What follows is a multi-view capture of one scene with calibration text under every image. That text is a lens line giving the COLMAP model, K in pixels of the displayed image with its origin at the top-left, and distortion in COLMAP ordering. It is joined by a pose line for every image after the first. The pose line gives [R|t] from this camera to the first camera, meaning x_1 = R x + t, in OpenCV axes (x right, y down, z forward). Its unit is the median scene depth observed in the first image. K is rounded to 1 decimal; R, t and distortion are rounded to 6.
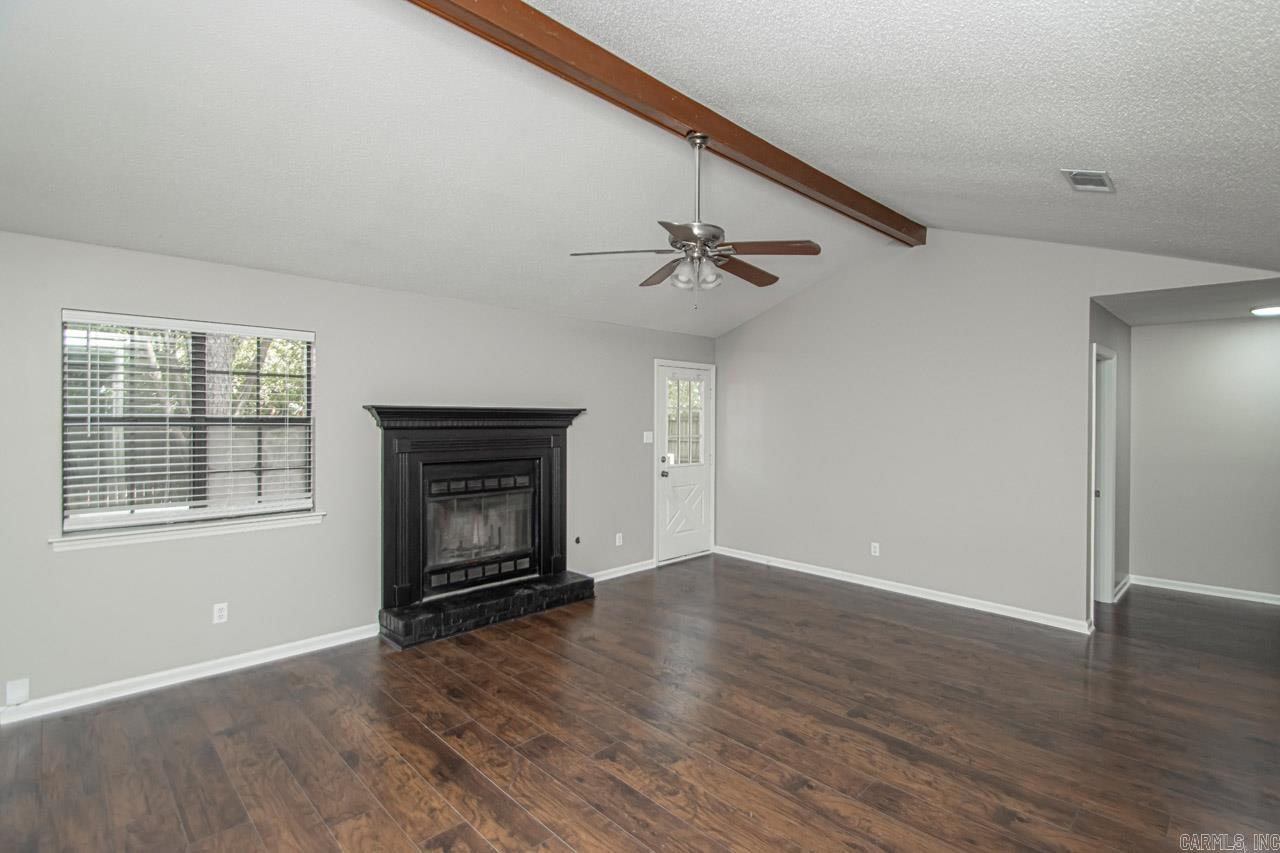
lens RADIAL K [[619.0, 0, 663.7], [0, 619.0, 416.4], [0, 0, 1]] dist [0.019971, -0.017789]
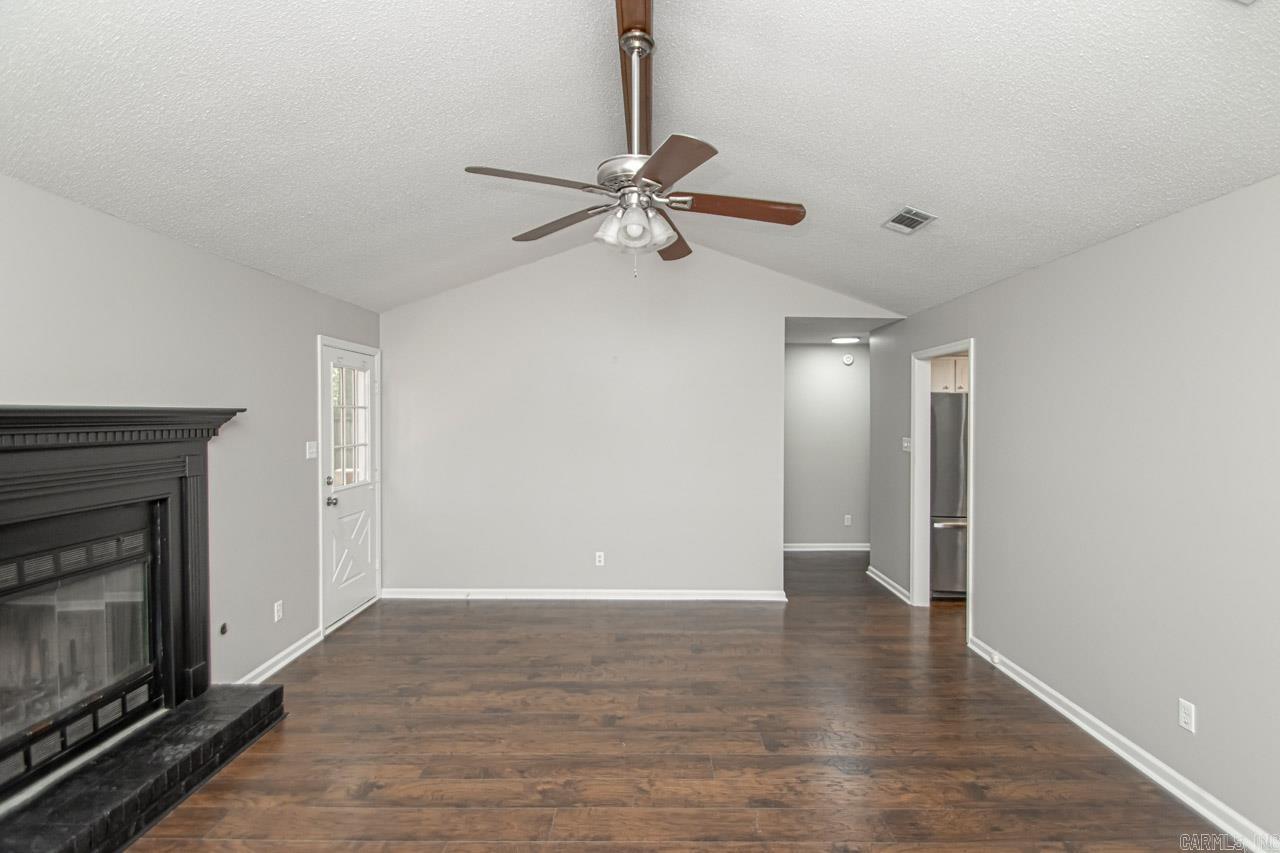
lens RADIAL K [[619.0, 0, 663.7], [0, 619.0, 416.4], [0, 0, 1]] dist [0.019971, -0.017789]
pose [[0.700791, -0.005282, 0.713347, -0.296535], [0.000562, 0.999976, 0.006852, -0.009387], [-0.713366, -0.004401, 0.700778, 0.308390]]
